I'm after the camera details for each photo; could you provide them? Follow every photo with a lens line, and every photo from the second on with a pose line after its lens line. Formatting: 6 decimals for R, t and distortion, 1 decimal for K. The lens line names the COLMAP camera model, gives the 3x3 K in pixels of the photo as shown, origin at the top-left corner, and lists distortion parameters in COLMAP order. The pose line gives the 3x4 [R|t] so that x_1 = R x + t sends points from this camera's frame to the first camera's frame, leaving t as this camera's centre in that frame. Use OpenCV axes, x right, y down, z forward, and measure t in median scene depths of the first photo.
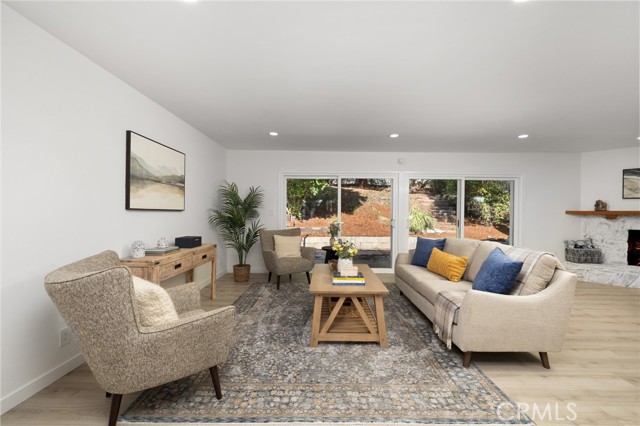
lens RADIAL K [[267.3, 0, 322.2], [0, 267.3, 213.7], [0, 0, 1]] dist [0.000015, -0.000297]
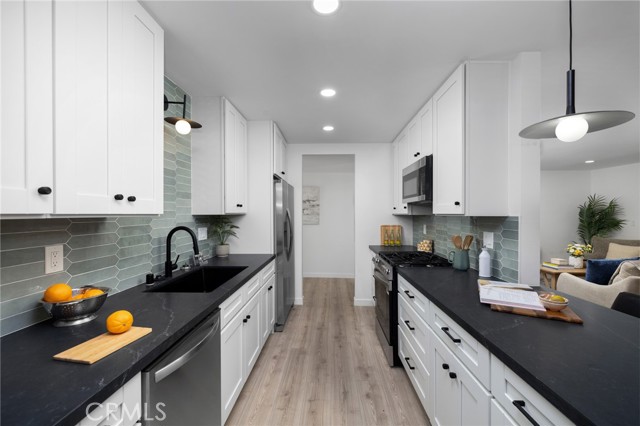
lens RADIAL K [[265.3, 0, 321.4], [0, 265.3, 214.0], [0, 0, 1]] dist [0.001707, 0.000086]
pose [[-0.028094, -0.007639, -0.999576, 0.967071], [-0.006705, 0.999950, -0.007454, -0.027329], [0.999583, 0.006493, -0.028144, -0.207609]]
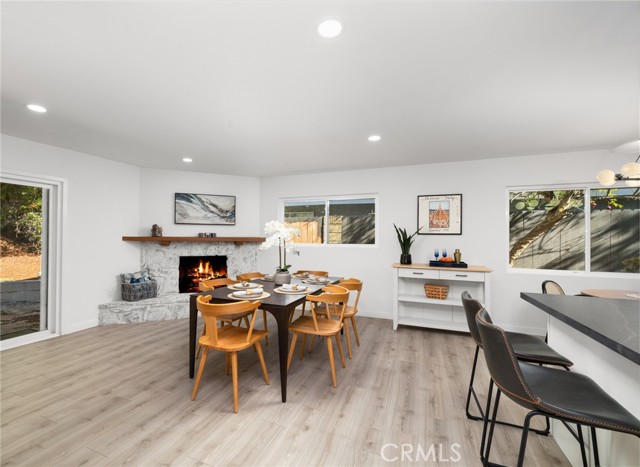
lens RADIAL K [[296.1, 0, 290.7], [0, 296.1, 234.8], [0, 0, 1]] dist [-0.000887, -0.000153]
pose [[0.394907, 0.002189, 0.918718, 0.331981], [-0.000844, 0.999998, -0.002020, -0.015884], [-0.918721, 0.000023, 0.394908, 0.216024]]
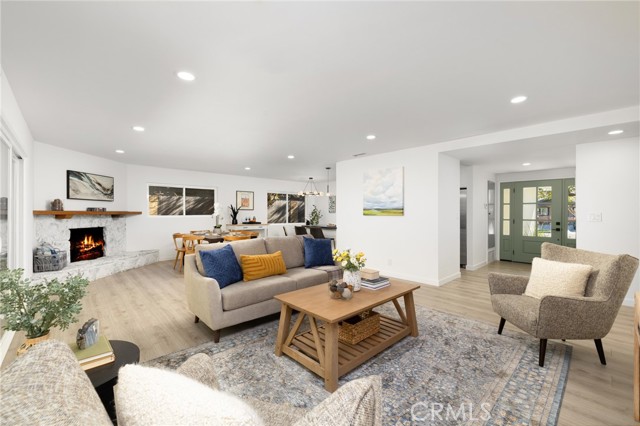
lens RADIAL K [[265.3, 0, 321.4], [0, 265.3, 214.0], [0, 0, 1]] dist [0.001707, 0.000086]
pose [[-0.692382, -0.009709, 0.721466, -0.274263], [-0.002594, 0.999937, 0.010966, -0.011884], [-0.721527, 0.005721, -0.692363, 1.015843]]
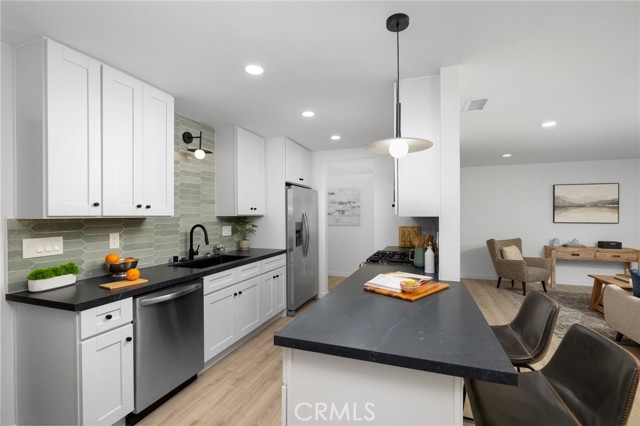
lens RADIAL K [[286.5, 0, 320.8], [0, 286.5, 214.2], [0, 0, 1]] dist [-0.006555, -0.000374]
pose [[-0.337204, -0.010863, -0.941369, 1.059183], [-0.005636, 0.999939, -0.009520, -0.027593], [0.941415, 0.002095, -0.337245, 0.021332]]
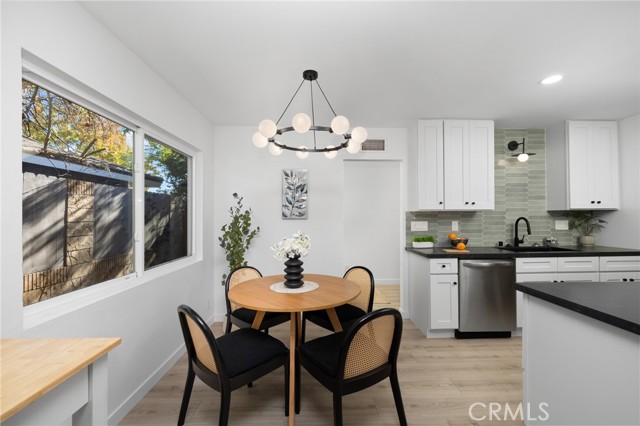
lens RADIAL K [[267.3, 0, 322.2], [0, 267.3, 213.7], [0, 0, 1]] dist [0.000015, -0.000297]
pose [[-0.999142, -0.007089, -0.040809, 1.103292], [-0.007112, 0.999975, 0.000398, -0.015717], [0.040805, 0.000688, -0.999167, 0.222449]]
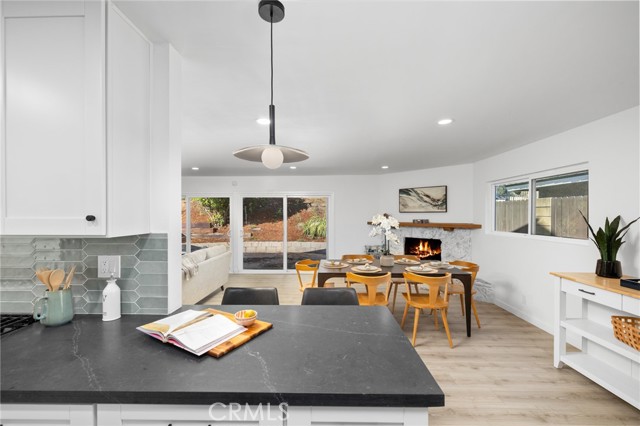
lens RADIAL K [[265.3, 0, 321.4], [0, 265.3, 214.0], [0, 0, 1]] dist [0.001707, 0.000086]
pose [[0.999806, -0.010150, -0.016859, 0.786549], [0.010073, 0.999938, -0.004662, -0.047252], [0.016905, 0.004491, 0.999847, -0.254846]]
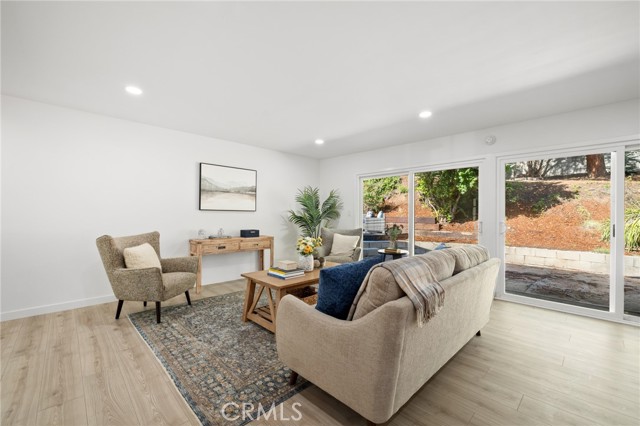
lens RADIAL K [[267.3, 0, 322.2], [0, 267.3, 213.7], [0, 0, 1]] dist [0.000015, -0.000297]
pose [[0.705362, -0.005780, -0.708824, 0.532680], [-0.004817, 0.999905, -0.012946, 0.013070], [0.708831, 0.012546, 0.705267, 0.195507]]
